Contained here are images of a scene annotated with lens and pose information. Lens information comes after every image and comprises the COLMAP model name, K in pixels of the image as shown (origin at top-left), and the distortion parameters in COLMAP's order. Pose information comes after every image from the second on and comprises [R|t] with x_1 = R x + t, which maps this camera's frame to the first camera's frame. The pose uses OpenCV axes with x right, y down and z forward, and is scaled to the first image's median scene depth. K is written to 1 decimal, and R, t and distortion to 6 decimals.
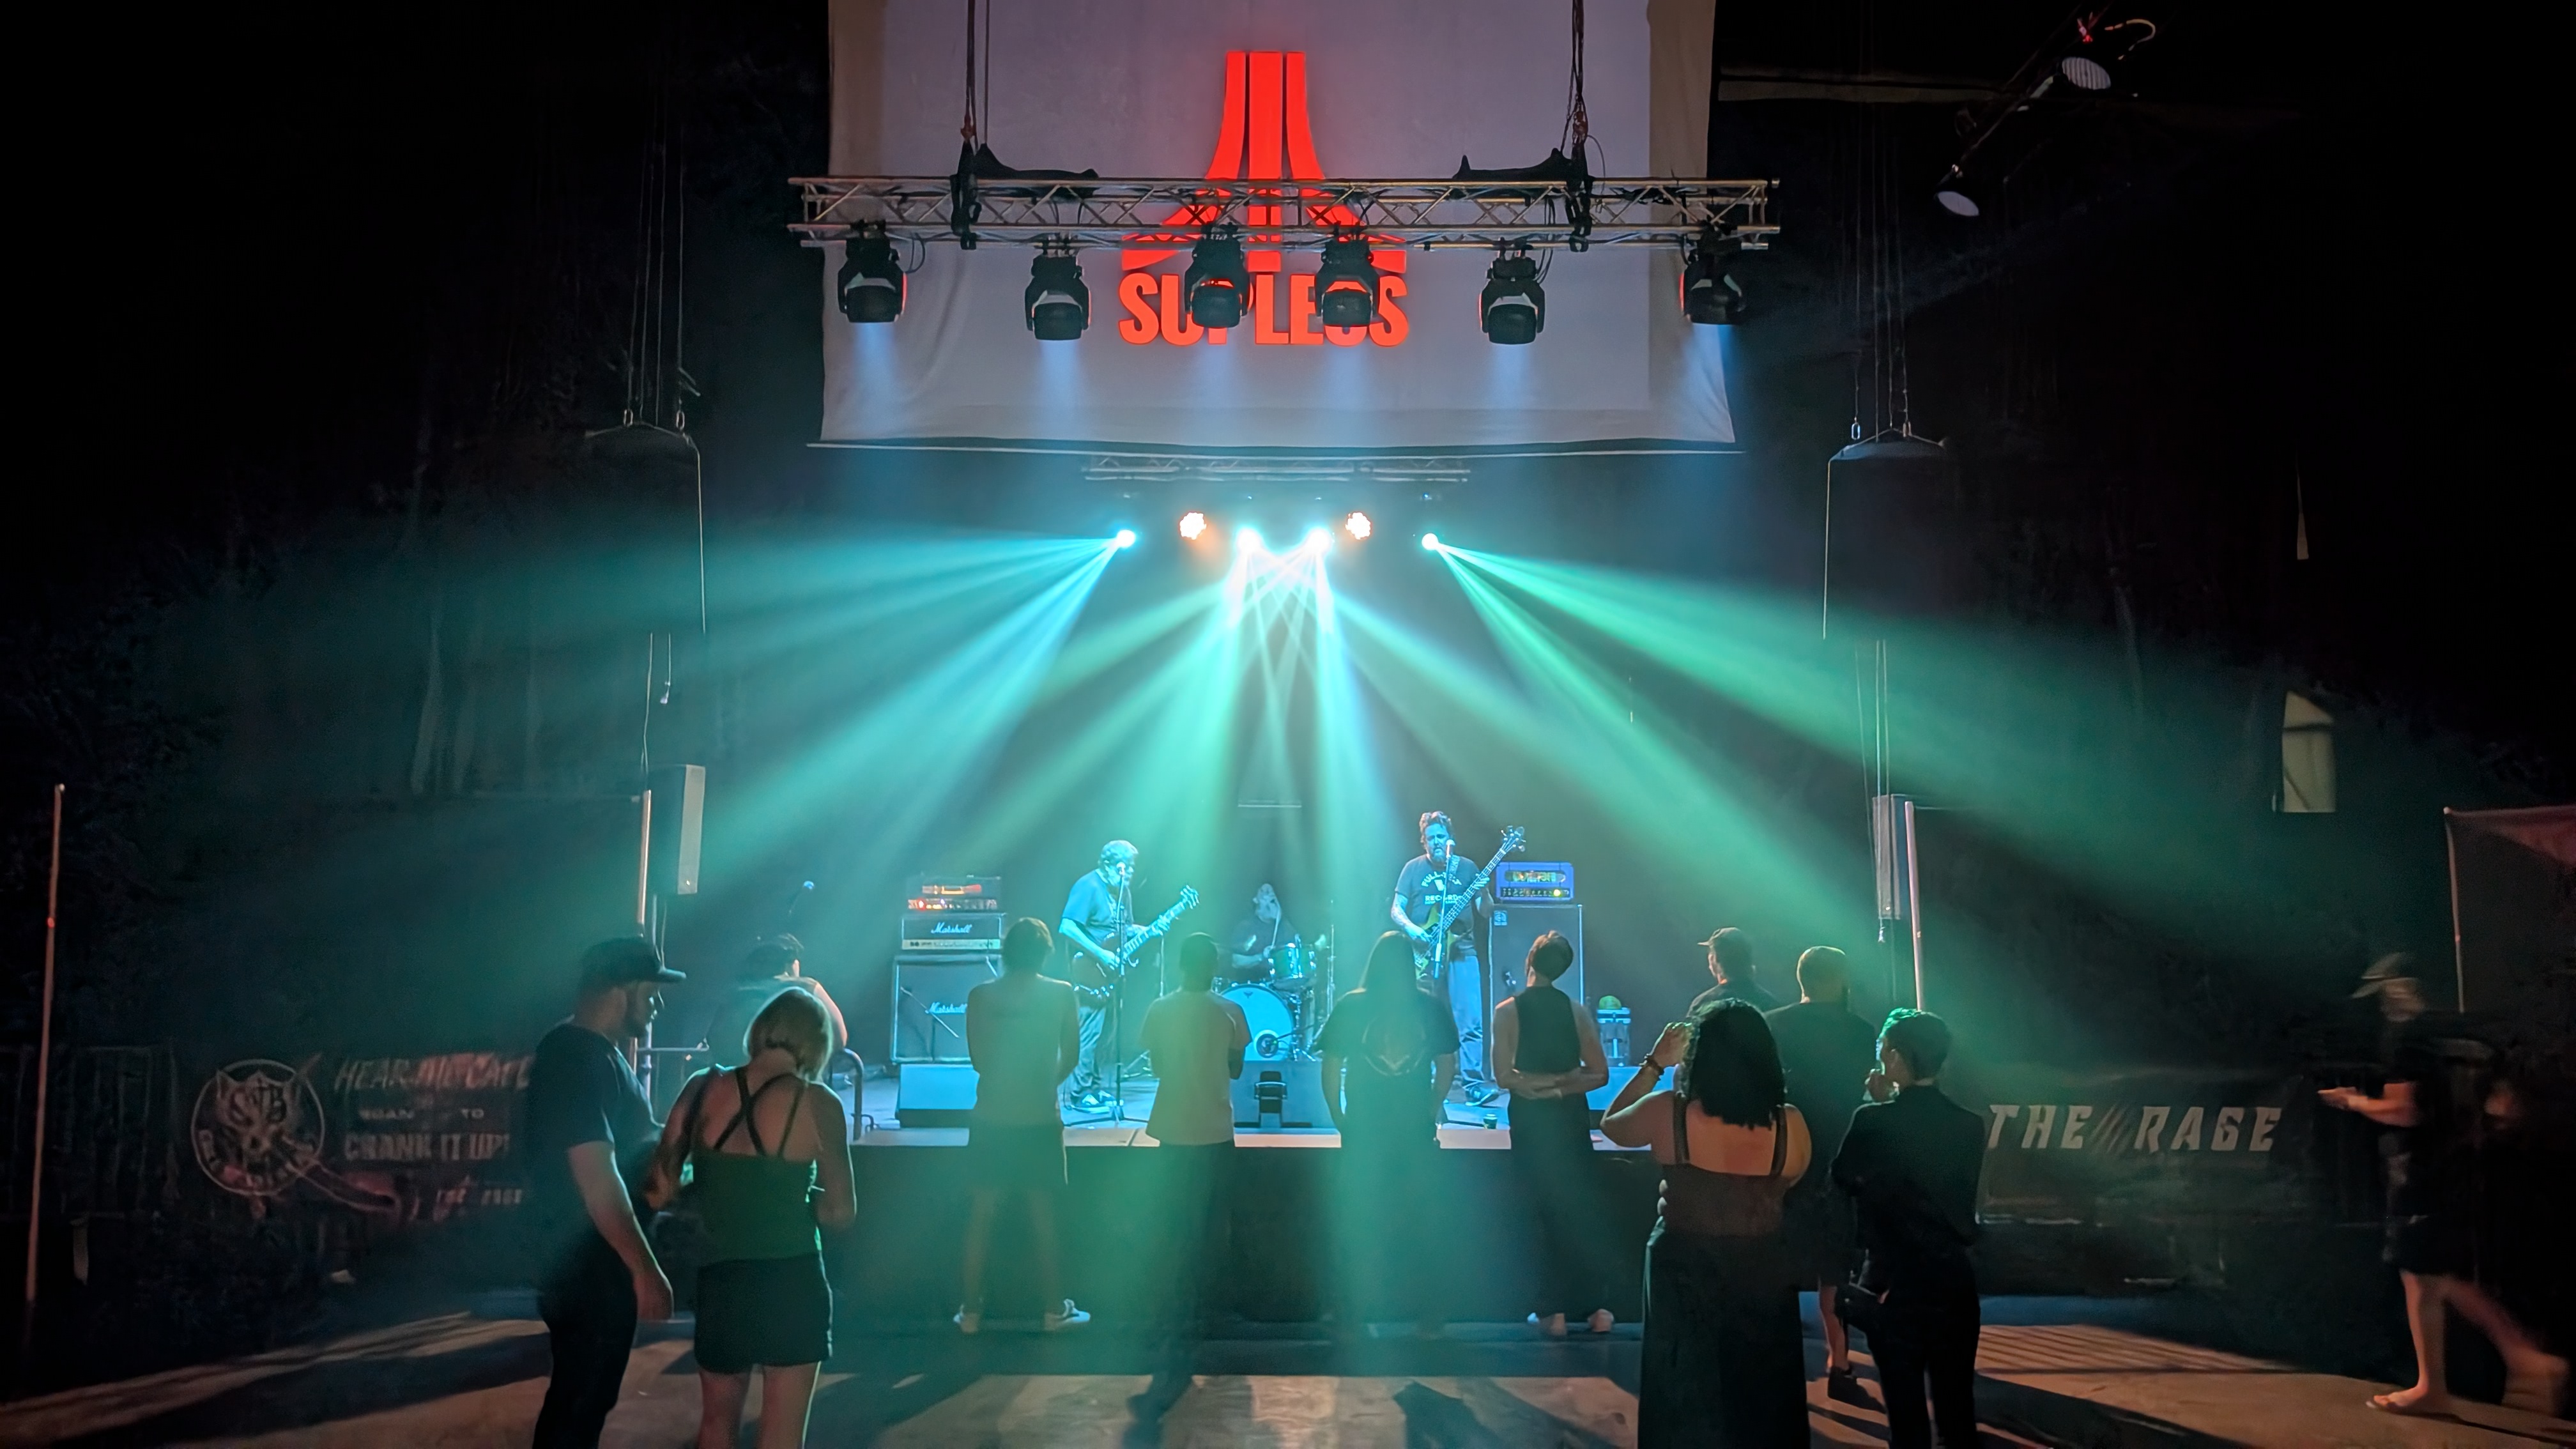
lens RADIAL K [[1747.8, 0, 1284.7], [0, 1747.8, 735.5], [0, 0, 1]] dist [0.002935, 0.002574]
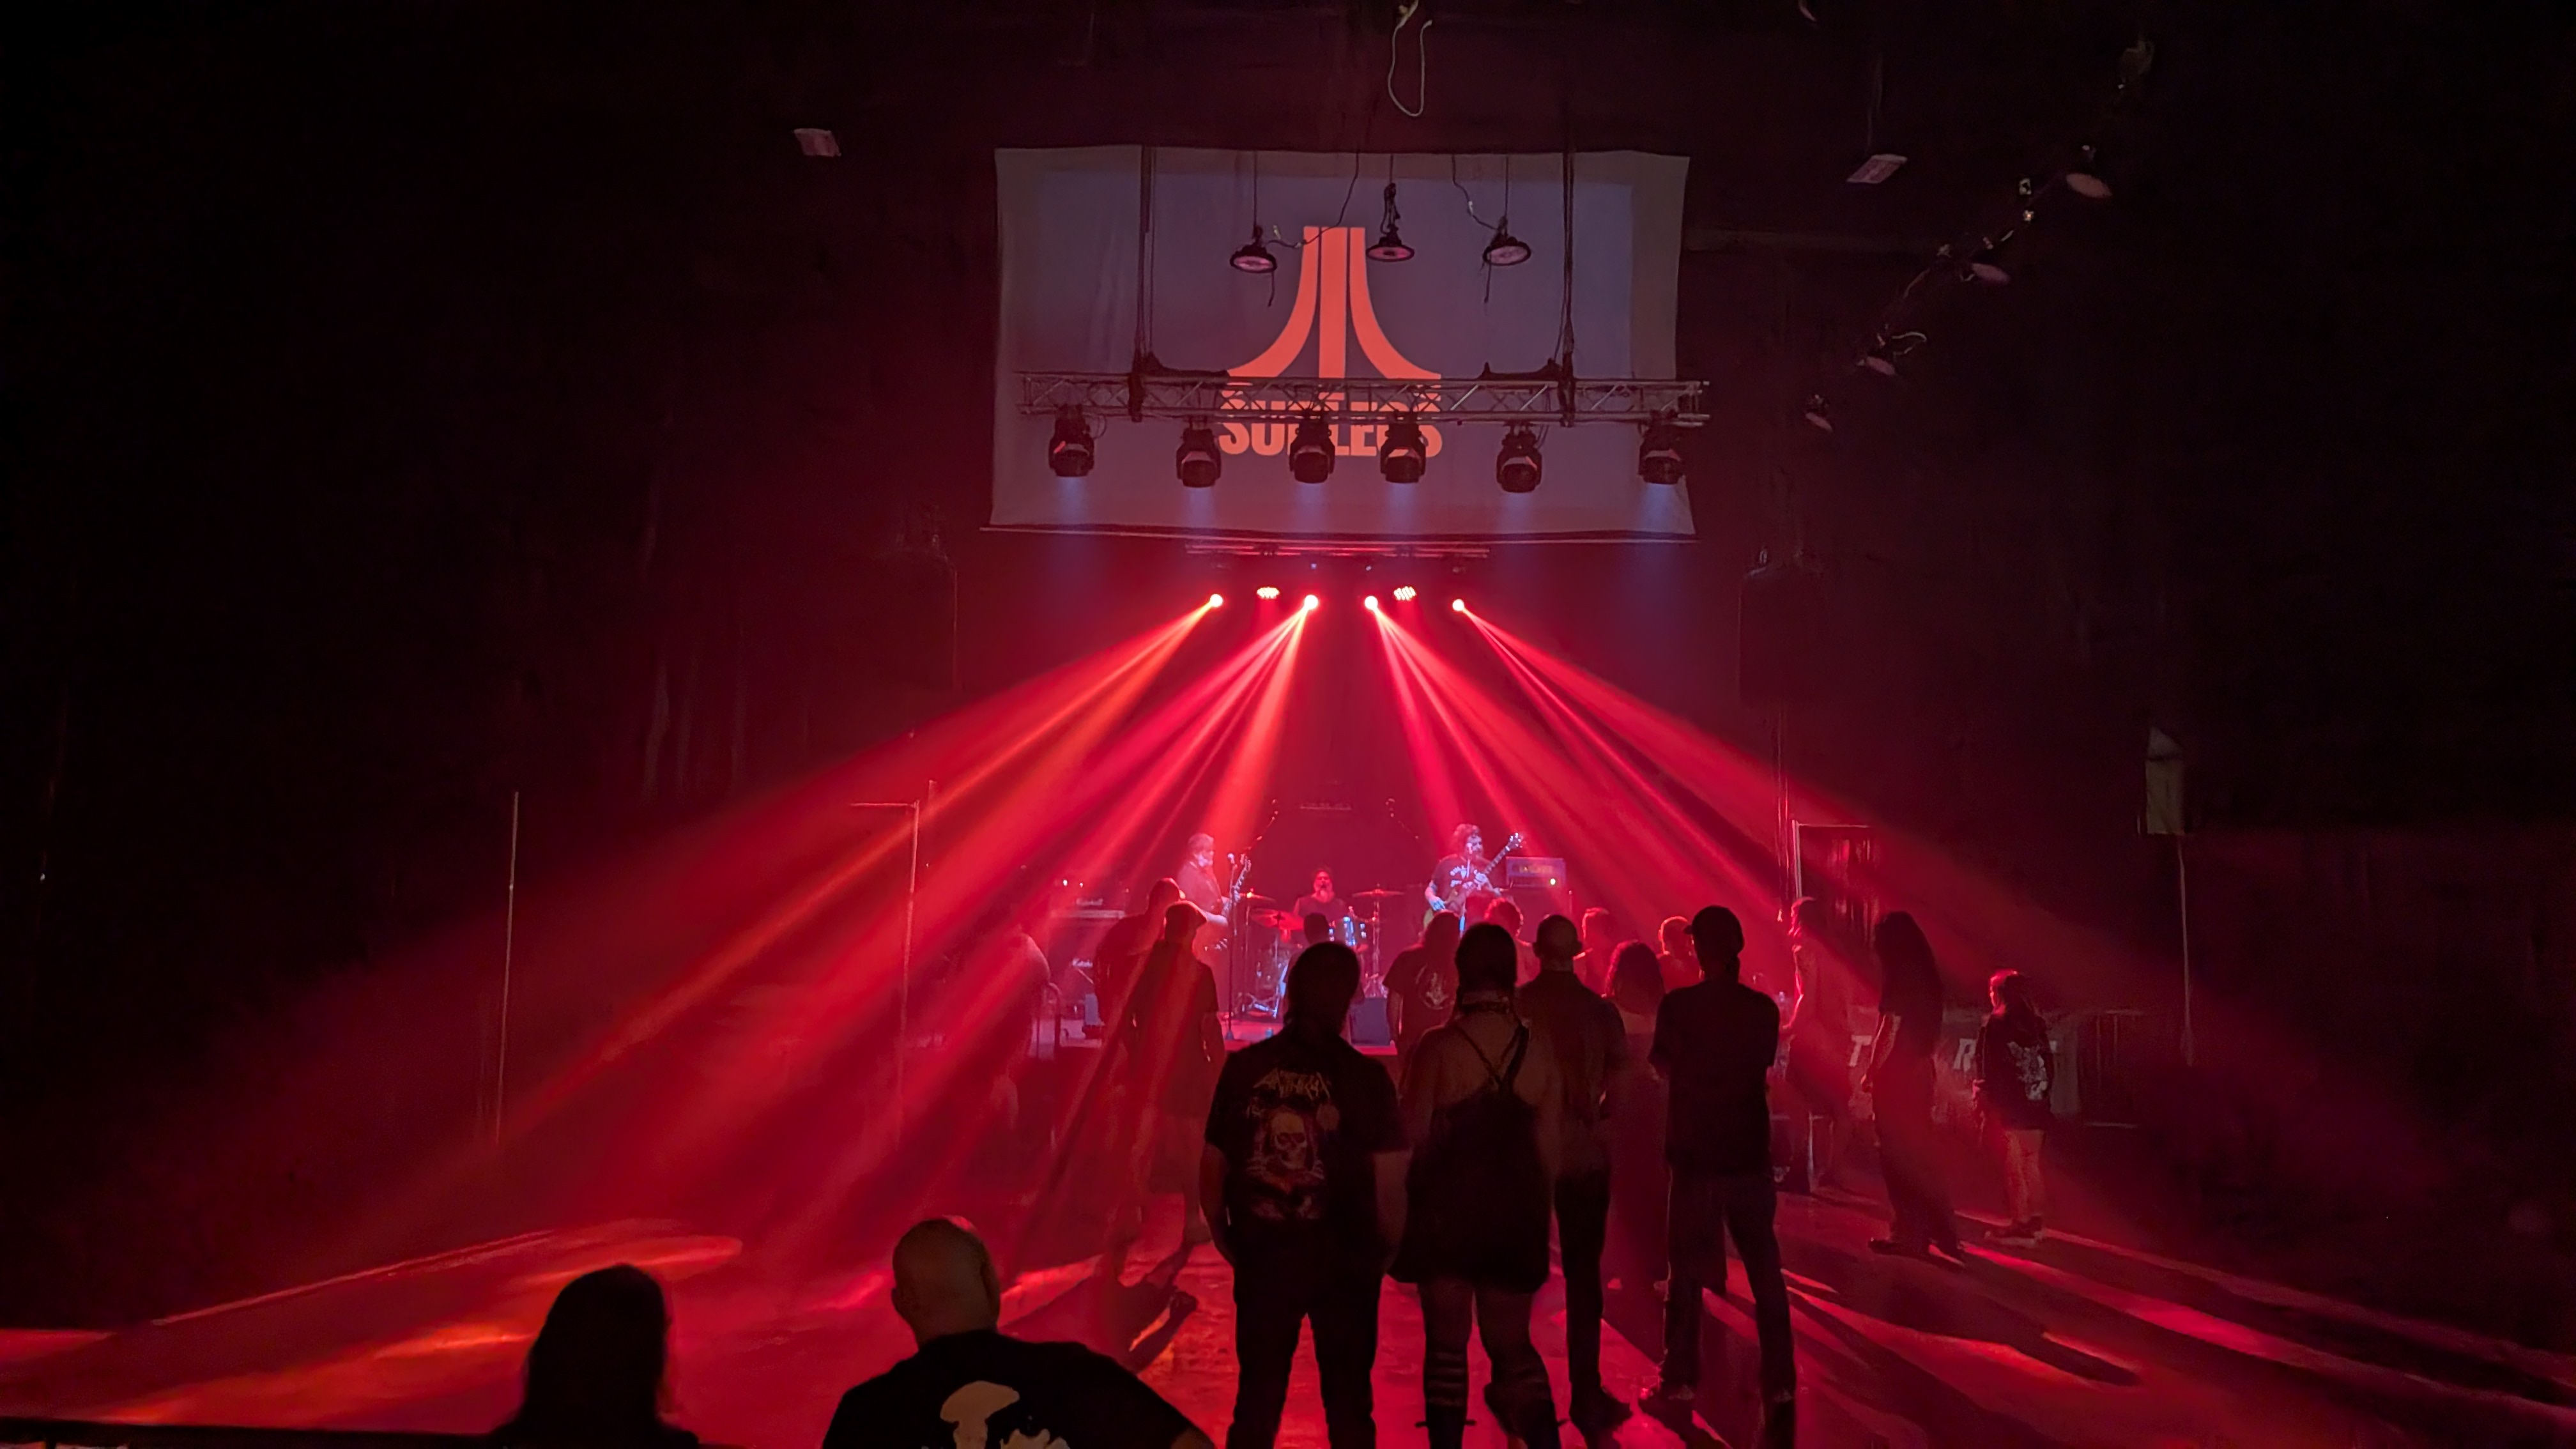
lens RADIAL K [[1787.1, 0, 1251.1], [0, 1787.1, 676.2], [0, 0, 1]] dist [-0.005753, -0.000419]
pose [[0.999533, 0.012509, -0.027863, -0.045044], [-0.013110, 0.999683, -0.021508, -0.041767], [0.027585, 0.021863, 0.999380, -0.453251]]
